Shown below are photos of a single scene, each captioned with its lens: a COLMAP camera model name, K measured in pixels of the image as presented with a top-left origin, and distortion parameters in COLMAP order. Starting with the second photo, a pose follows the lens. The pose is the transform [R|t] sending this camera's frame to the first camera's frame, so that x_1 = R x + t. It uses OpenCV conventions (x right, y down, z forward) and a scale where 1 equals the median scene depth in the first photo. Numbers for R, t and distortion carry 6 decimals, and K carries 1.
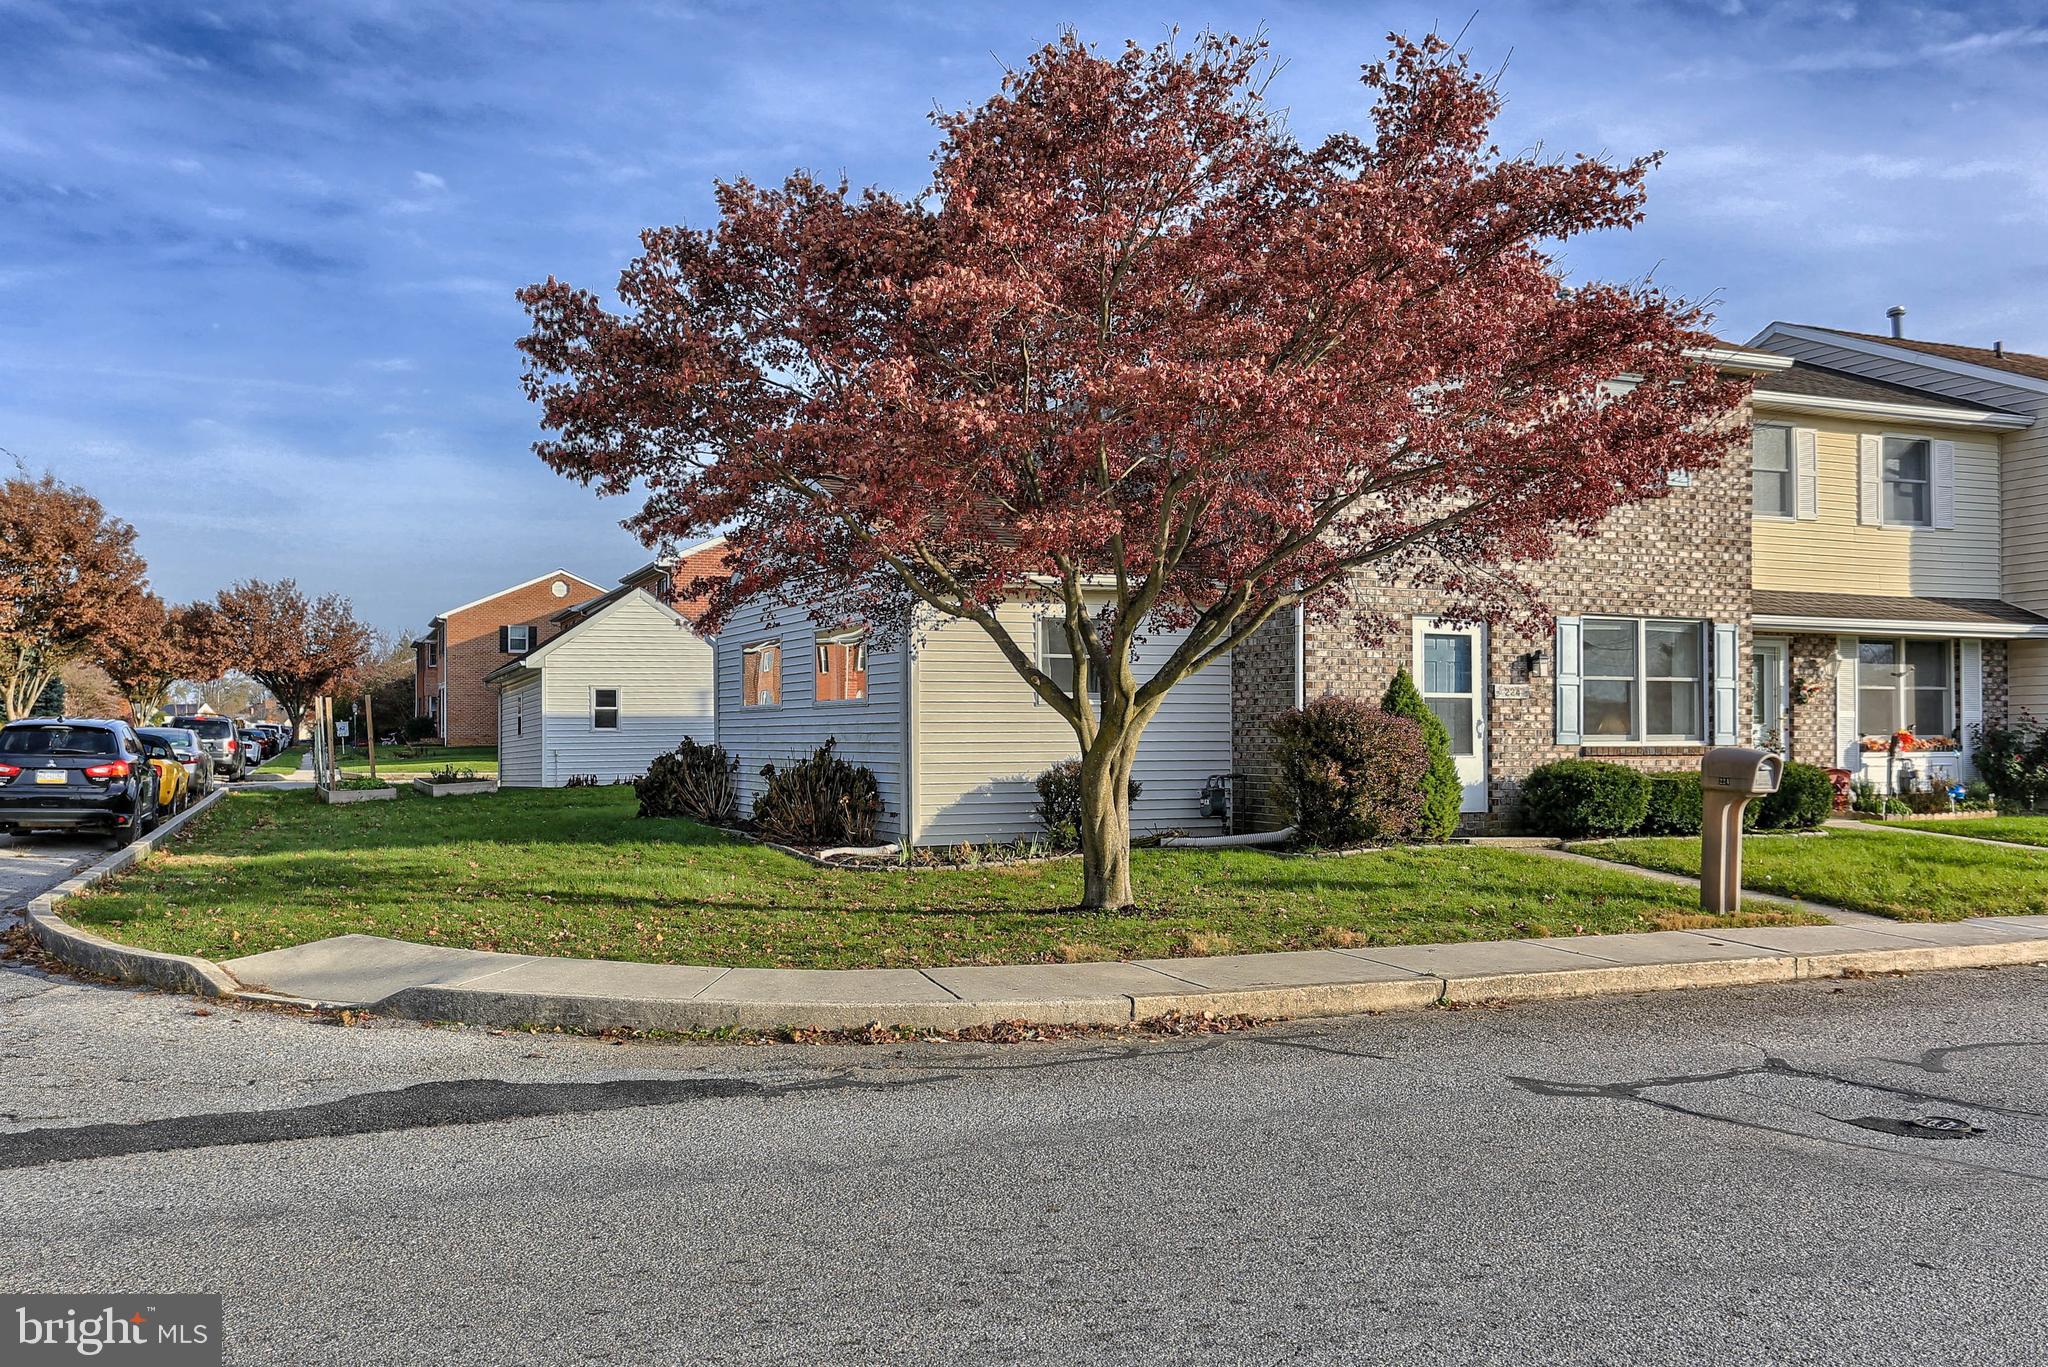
lens RADIAL K [[1361.7, 0, 1023.0], [0, 1361.7, 758.6], [0, 0, 1]] dist [0.000819, -0.002410]
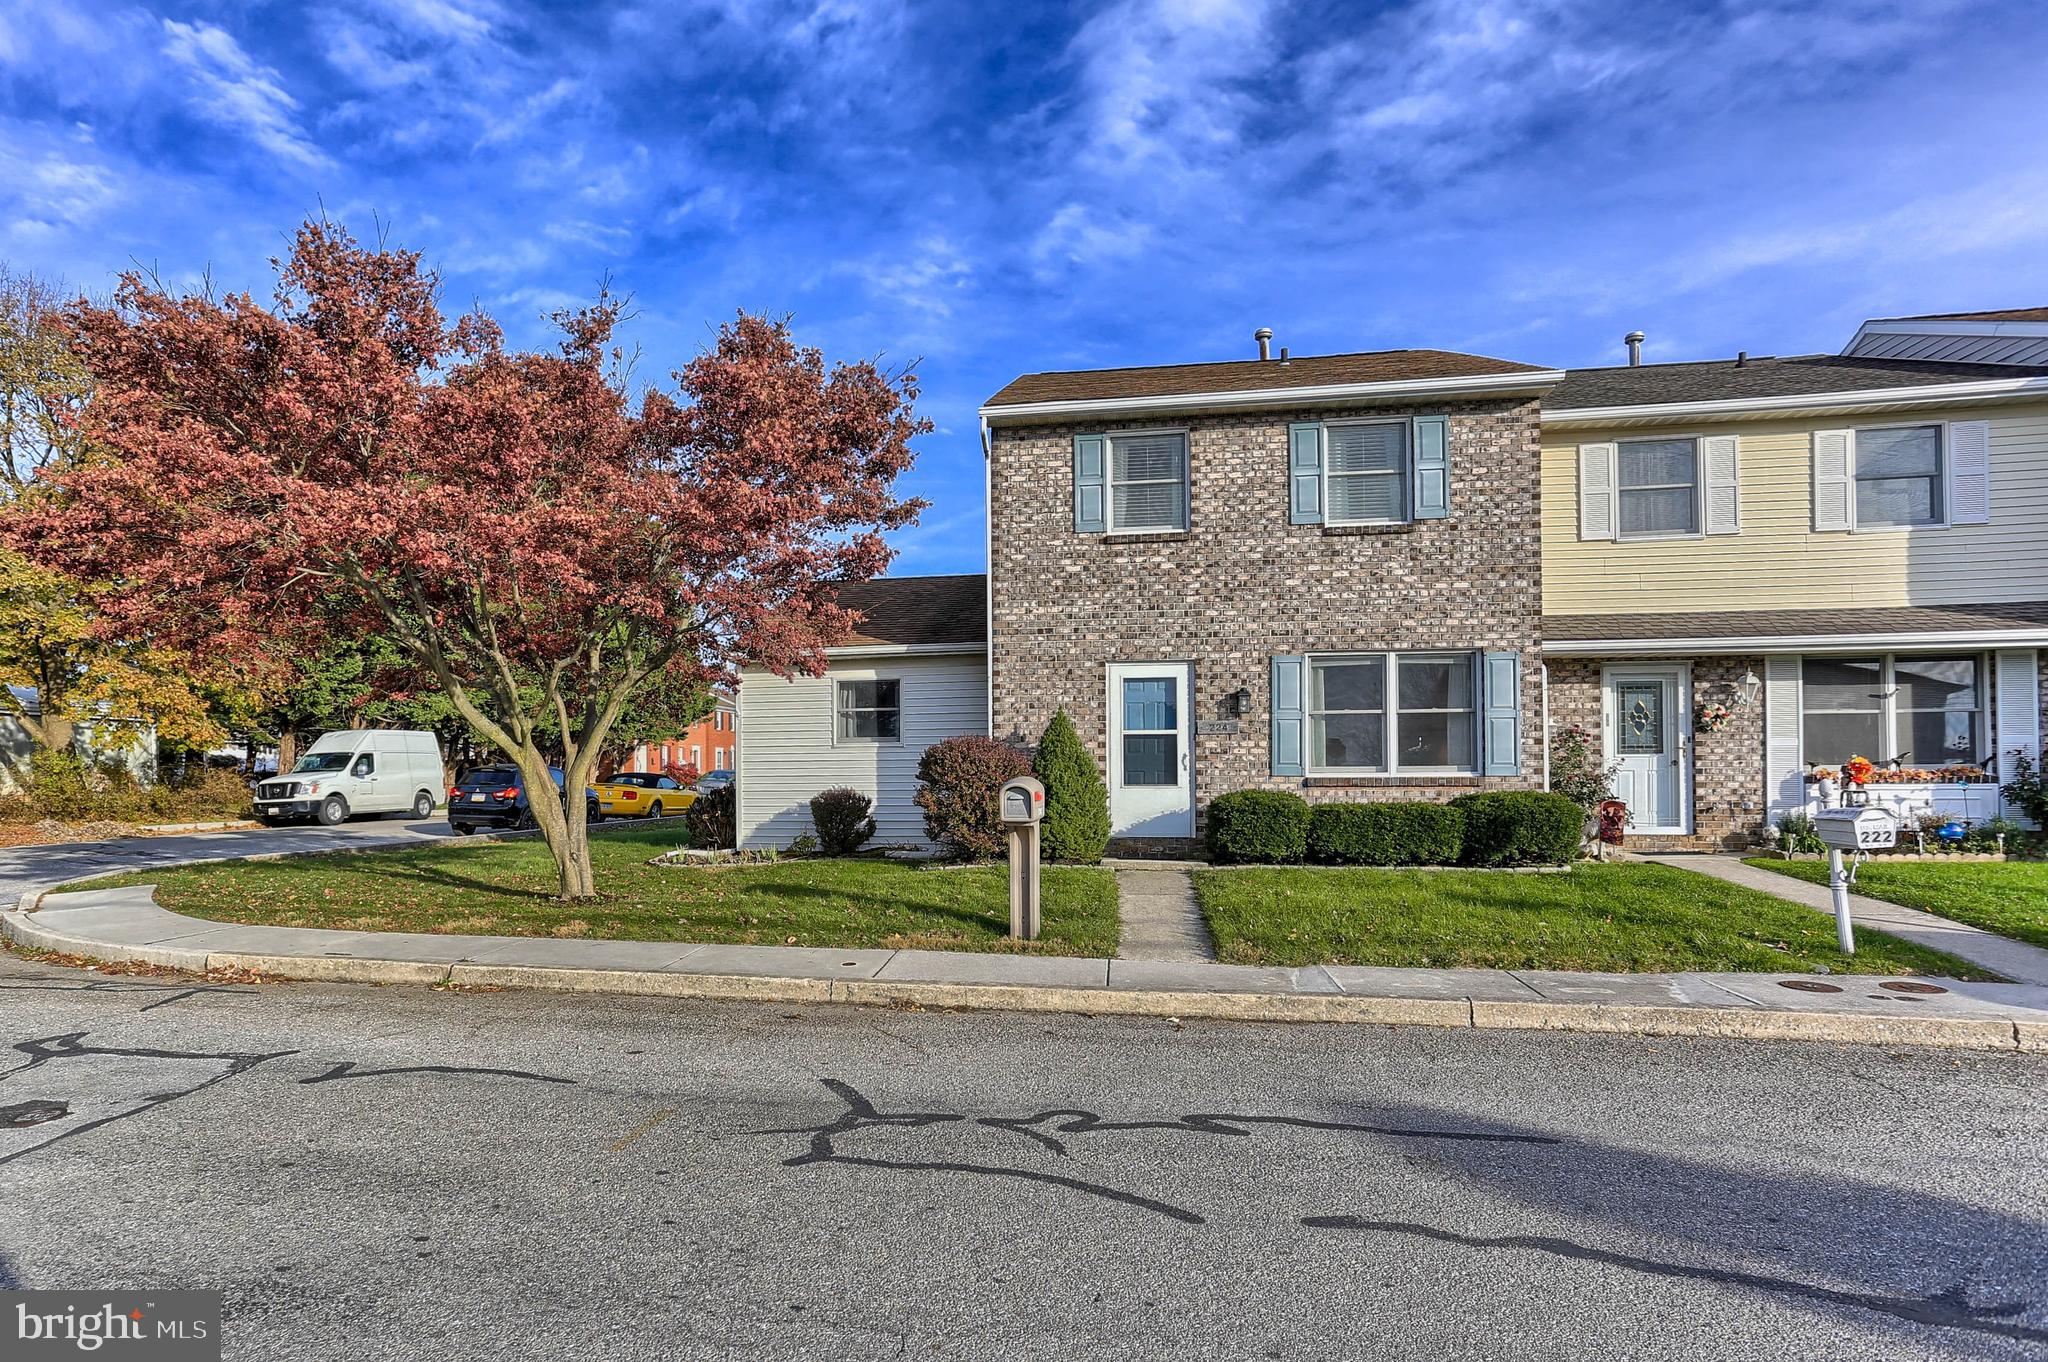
lens RADIAL K [[988.5, 0, 1021.8], [0, 988.5, 772.0], [0, 0, 1]] dist [0.003558, 0.001557]
pose [[0.886383, -0.005109, -0.462925, 0.546803], [-0.003366, 0.999842, -0.017479, 0.000781], [0.462941, 0.017051, 0.886225, 0.213467]]
